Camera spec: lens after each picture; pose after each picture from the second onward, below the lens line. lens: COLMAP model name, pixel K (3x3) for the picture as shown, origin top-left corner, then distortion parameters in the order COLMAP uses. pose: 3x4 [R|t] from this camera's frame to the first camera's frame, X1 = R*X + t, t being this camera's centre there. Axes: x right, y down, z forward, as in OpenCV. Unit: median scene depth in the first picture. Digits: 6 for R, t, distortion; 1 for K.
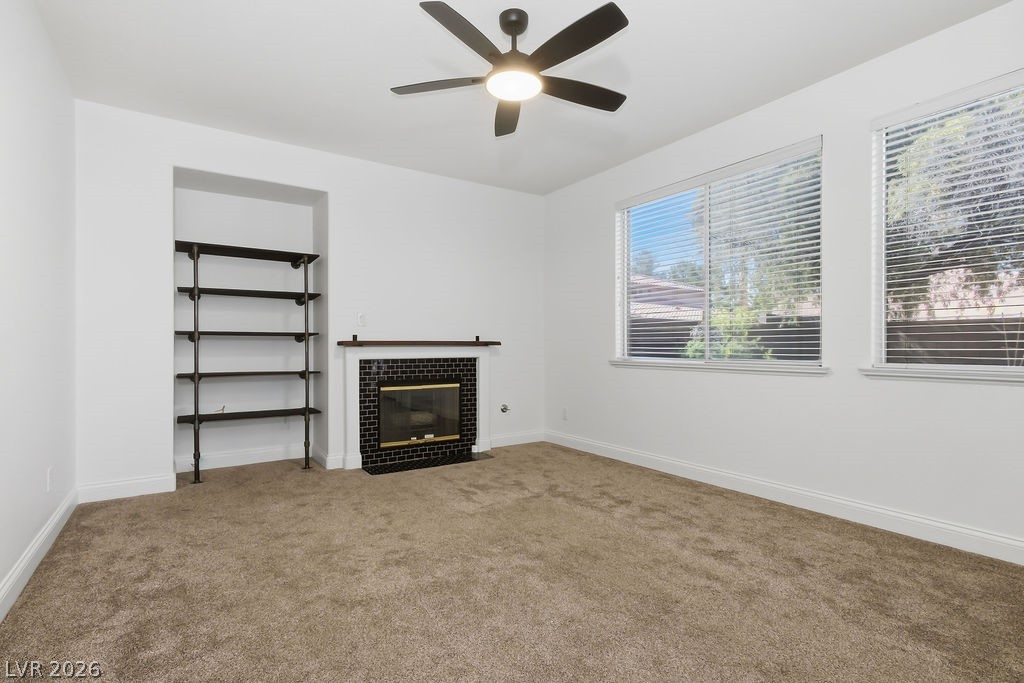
lens RADIAL K [[495.8, 0, 505.5], [0, 495.8, 345.2], [0, 0, 1]] dist [0.001187, 0.002824]
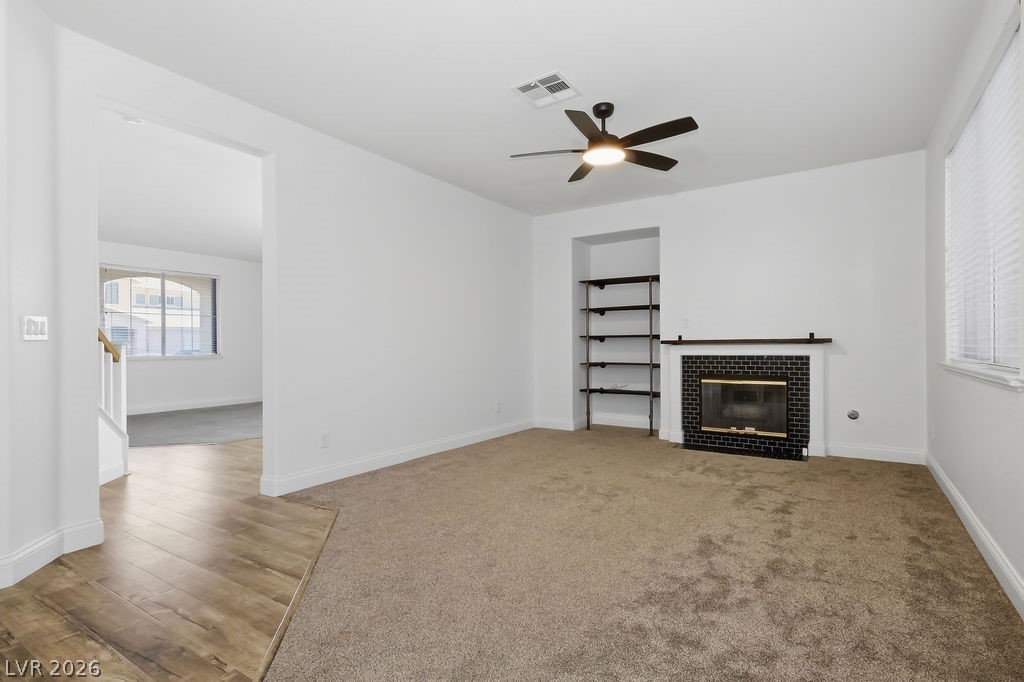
lens RADIAL K [[546.5, 0, 541.1], [0, 546.5, 352.0], [0, 0, 1]] dist [-0.003923, 0.003106]
pose [[0.393046, 0.010683, -0.919457, 0.823470], [0.009388, 0.999834, 0.015630, -0.004001], [0.919471, -0.014775, 0.392881, 0.147010]]
